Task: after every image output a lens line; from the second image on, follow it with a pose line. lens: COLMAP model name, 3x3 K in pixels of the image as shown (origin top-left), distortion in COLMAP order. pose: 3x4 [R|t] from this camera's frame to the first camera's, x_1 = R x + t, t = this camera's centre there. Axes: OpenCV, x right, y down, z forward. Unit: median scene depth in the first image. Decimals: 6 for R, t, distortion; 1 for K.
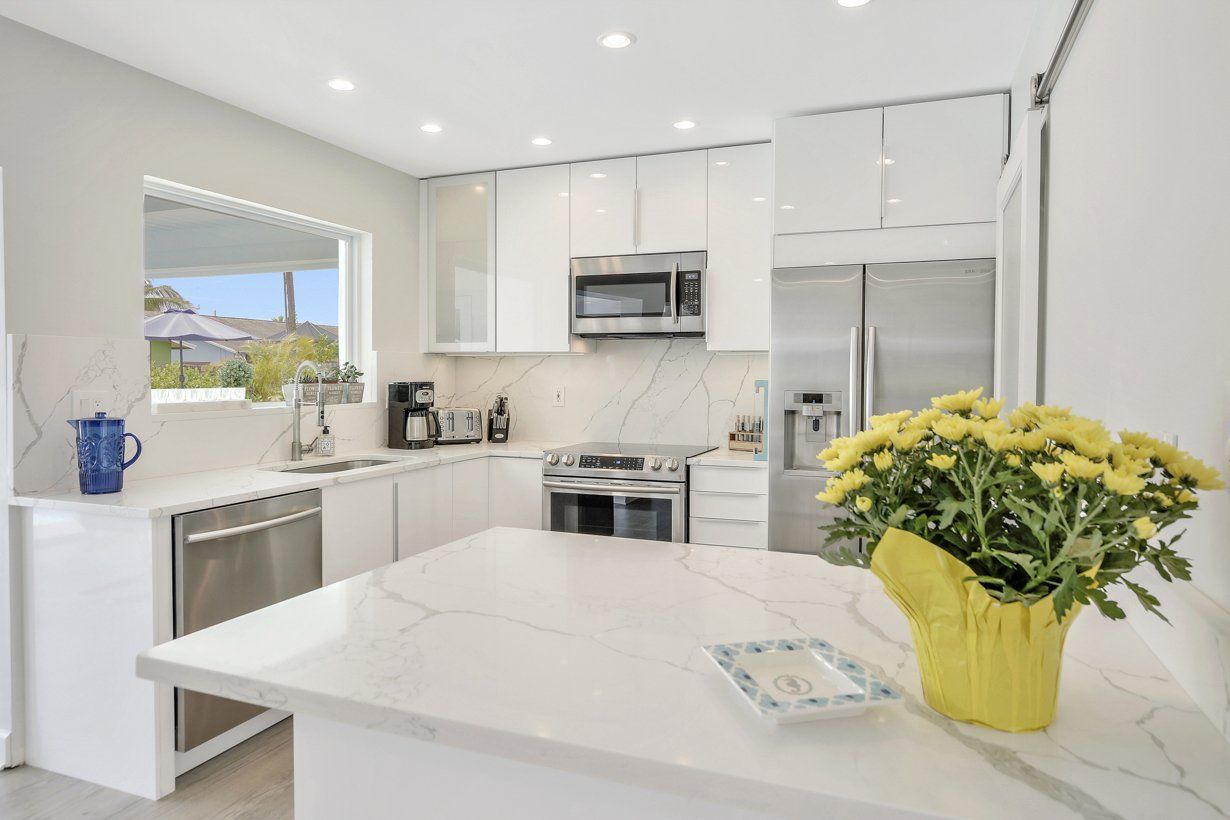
lens RADIAL K [[773.5, 0, 615.3], [0, 773.5, 392.9], [0, 0, 1]] dist [-0.000900, -0.001537]
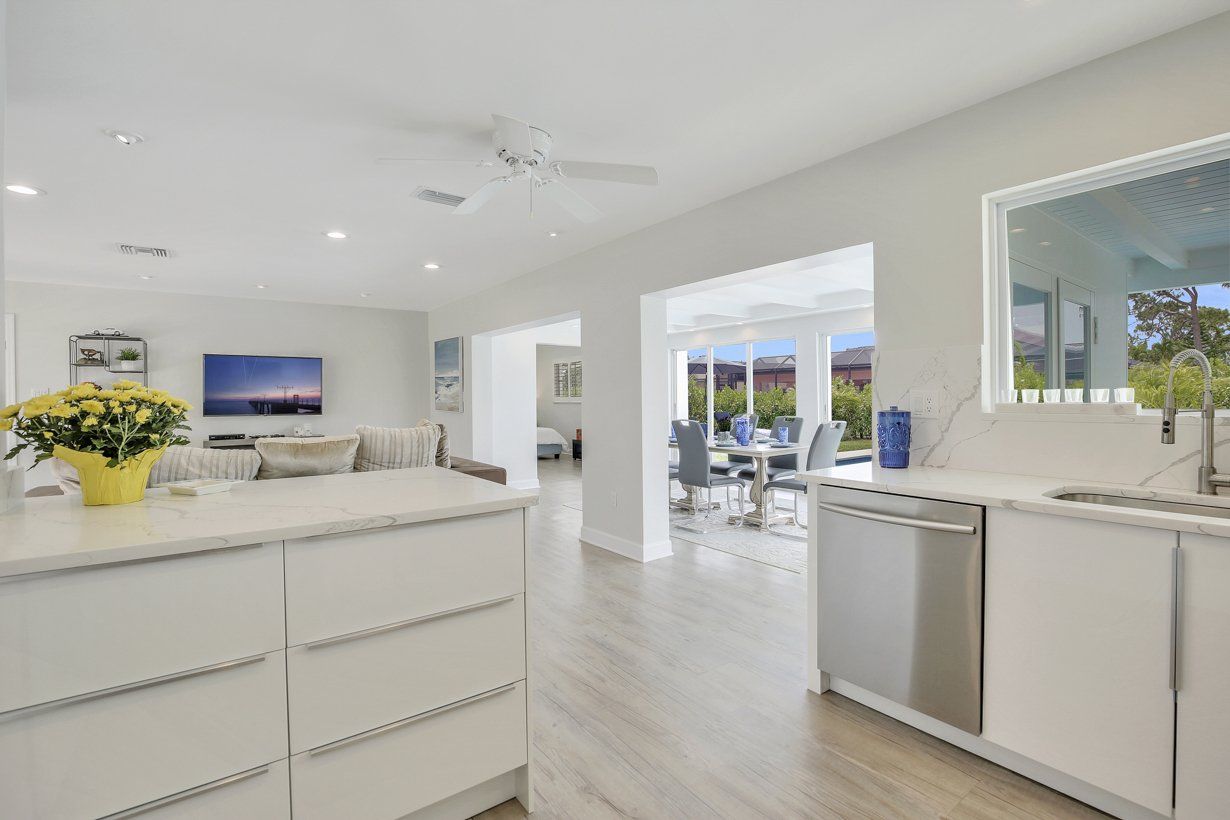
lens RADIAL K [[609.4, 0, 620.6], [0, 609.4, 397.1], [0, 0, 1]] dist [-0.029349, 0.000041]
pose [[-0.543076, 0.007999, -0.839645, 0.292309], [-0.012747, 0.999761, 0.017769, -0.002181], [0.839587, 0.020353, -0.542845, 0.781047]]
